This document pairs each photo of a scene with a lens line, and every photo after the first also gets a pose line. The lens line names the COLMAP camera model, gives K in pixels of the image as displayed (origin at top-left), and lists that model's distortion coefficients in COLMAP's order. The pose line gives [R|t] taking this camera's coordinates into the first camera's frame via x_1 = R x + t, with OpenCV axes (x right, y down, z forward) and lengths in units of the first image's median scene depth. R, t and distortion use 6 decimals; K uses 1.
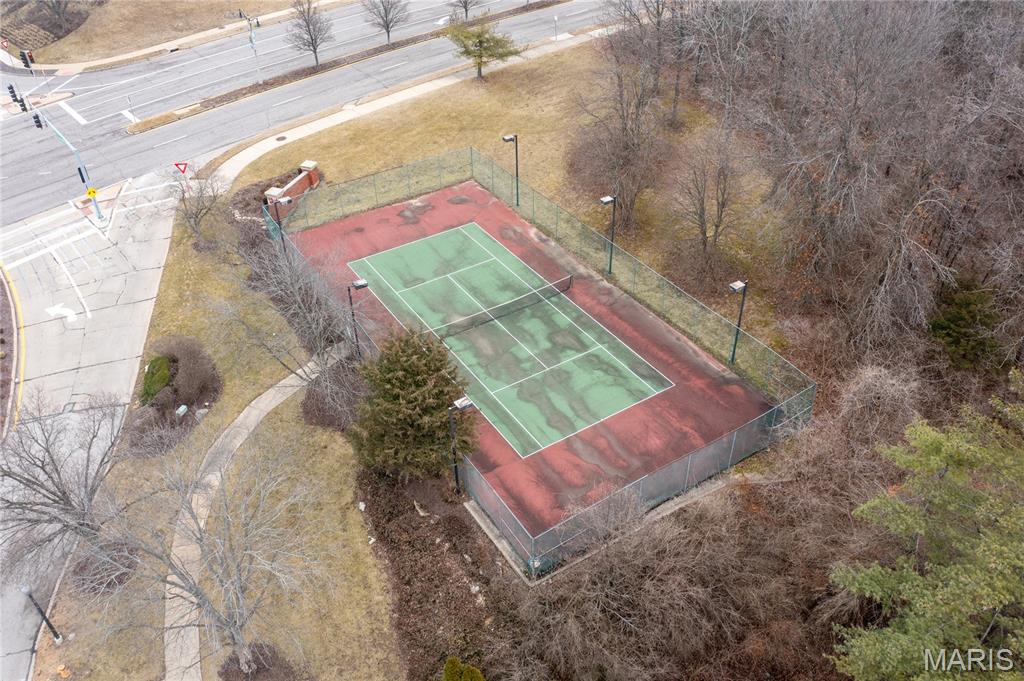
lens RADIAL K [[822.3, 0, 510.5], [0, 822.3, 297.4], [0, 0, 1]] dist [-0.006484, -0.003438]
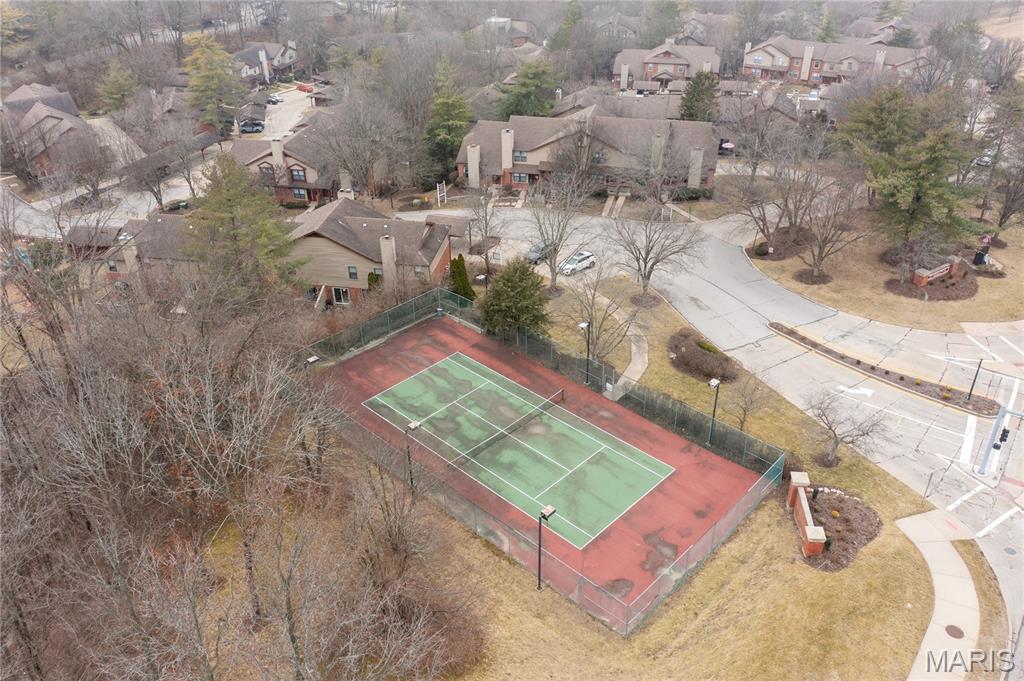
lens RADIAL K [[822.3, 0, 510.5], [0, 822.3, 297.4], [0, 0, 1]] dist [-0.006484, -0.003438]
pose [[-0.971625, 0.144198, -0.187489, 0.170153], [-0.108511, 0.432585, 0.895039, -1.114065], [0.210168, 0.889987, -0.404663, 1.302116]]
